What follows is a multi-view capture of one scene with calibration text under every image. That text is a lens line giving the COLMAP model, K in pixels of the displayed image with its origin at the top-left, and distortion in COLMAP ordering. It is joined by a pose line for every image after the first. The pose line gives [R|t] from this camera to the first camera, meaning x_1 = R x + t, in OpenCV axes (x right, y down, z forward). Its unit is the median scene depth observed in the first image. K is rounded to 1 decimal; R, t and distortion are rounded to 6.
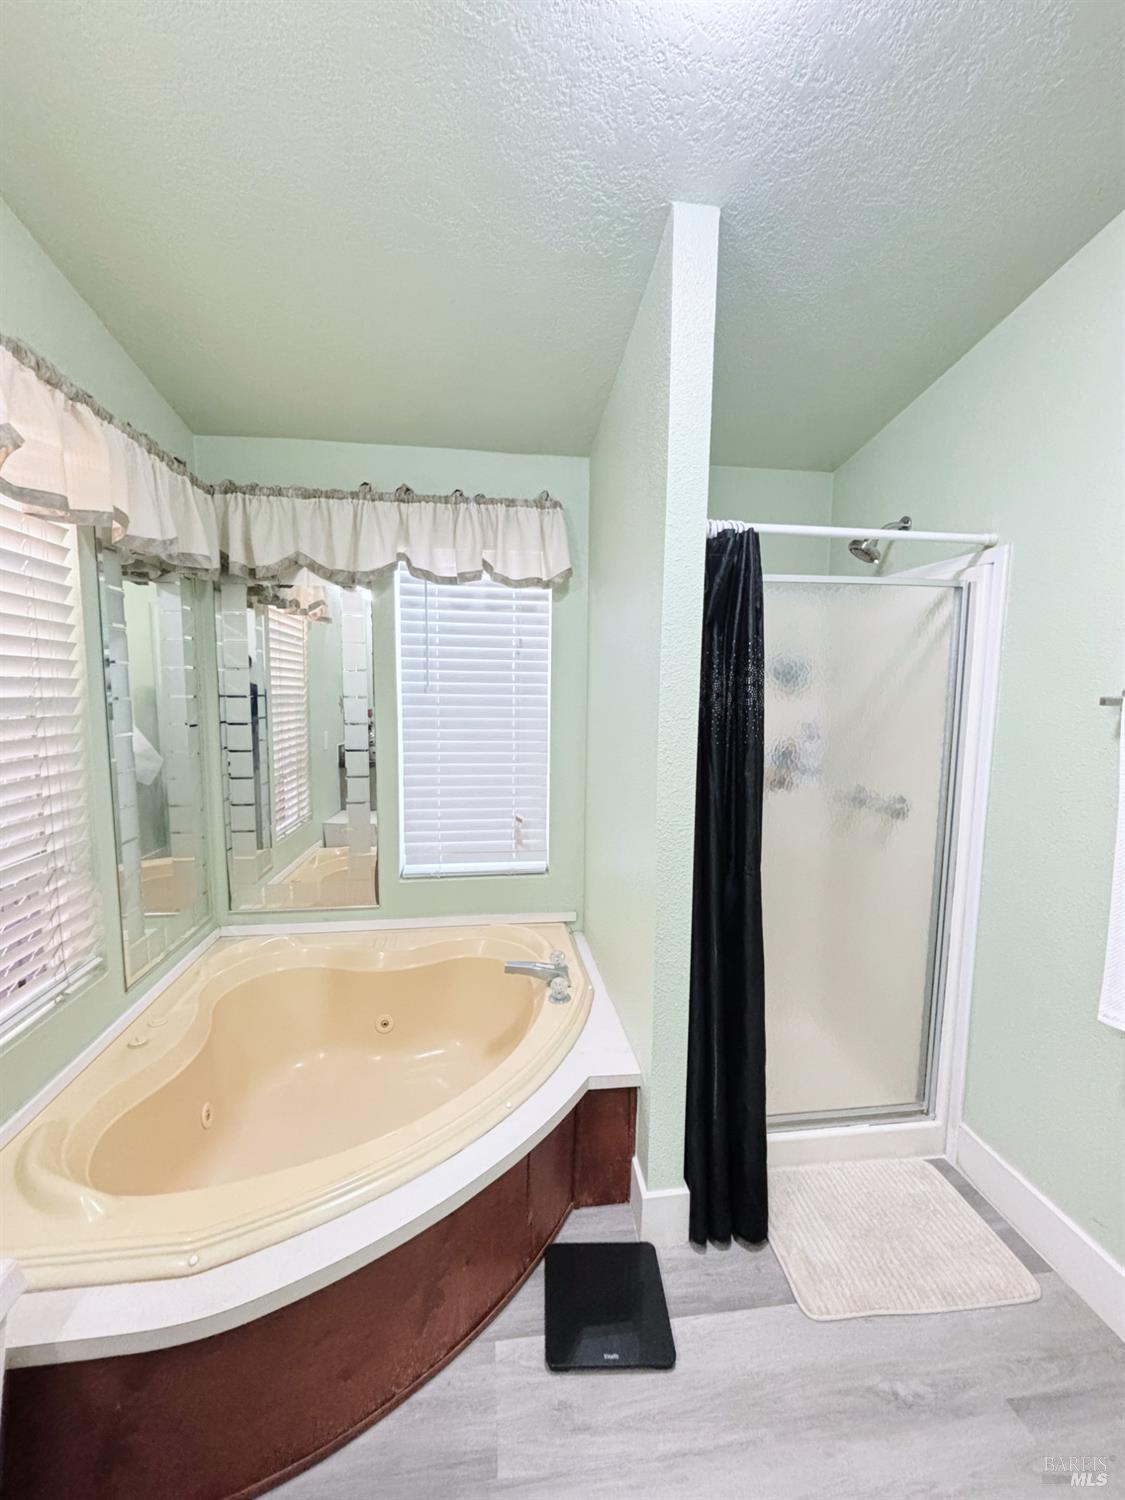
lens RADIAL K [[599.5, 0, 559.1], [0, 599.5, 752.8], [0, 0, 1]] dist [0.004265, -0.000545]
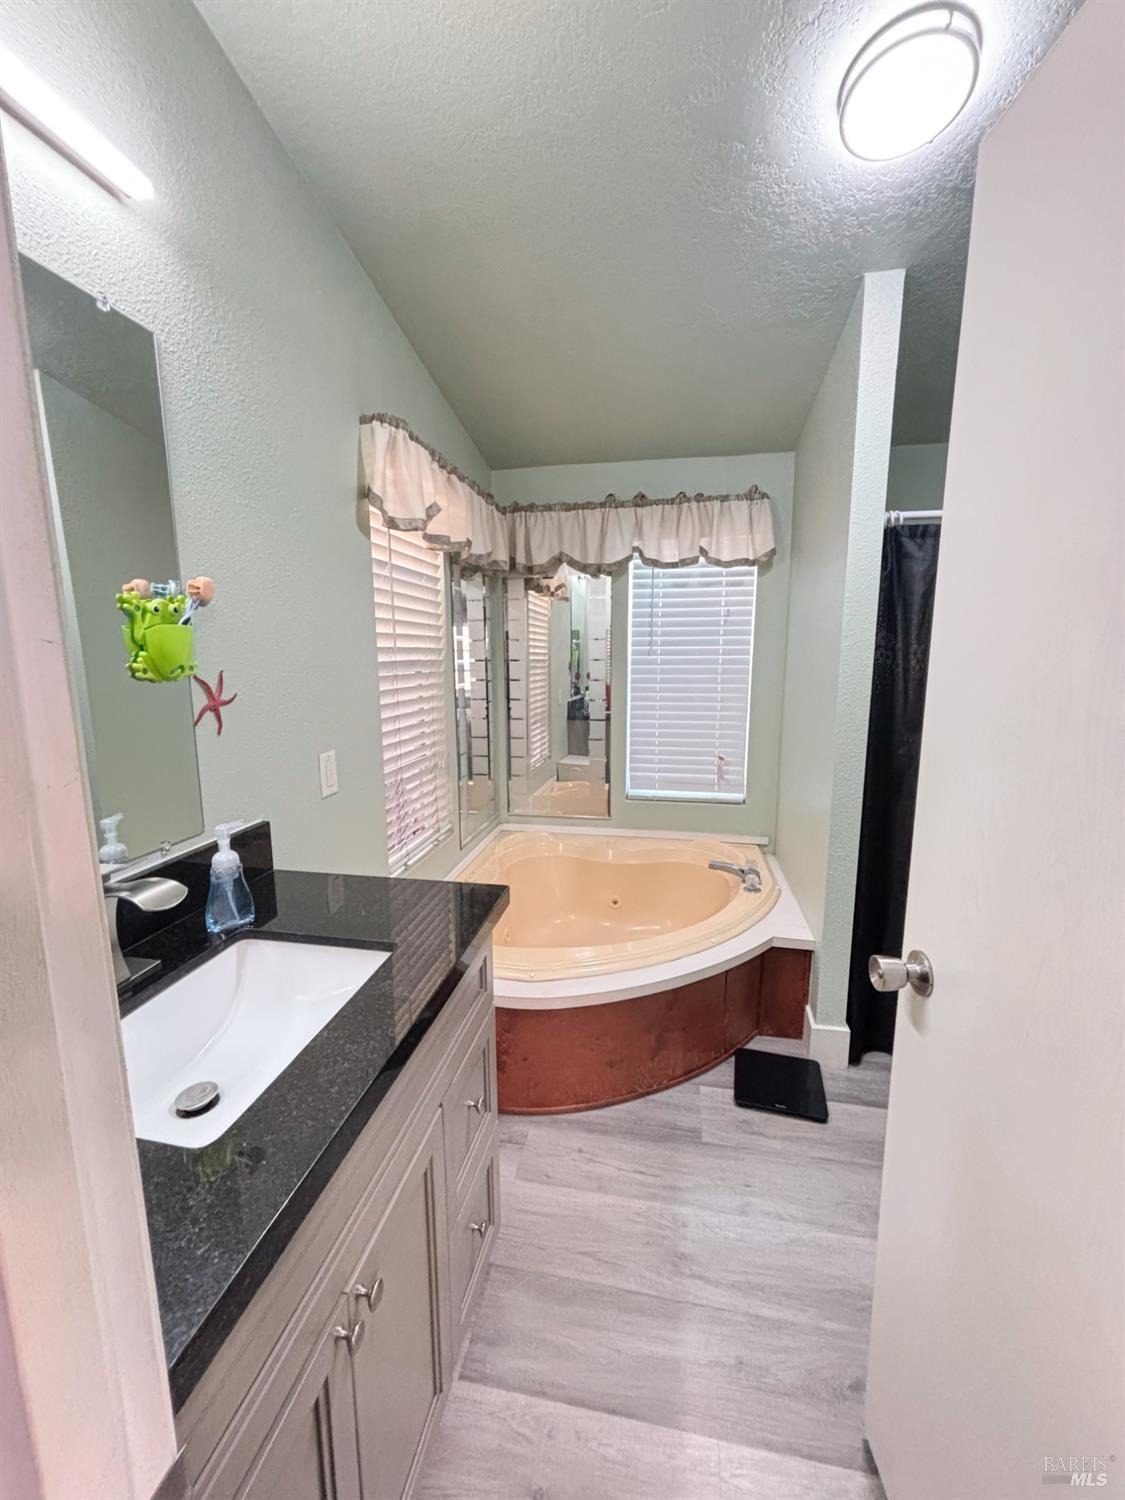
lens RADIAL K [[599.5, 0, 559.1], [0, 599.5, 752.8], [0, 0, 1]] dist [0.004265, -0.000545]
pose [[0.948706, 0.034617, -0.314257, 0.002099], [-0.017982, 0.998287, 0.055682, 0.043308], [0.315647, -0.047175, 0.947703, -0.304491]]
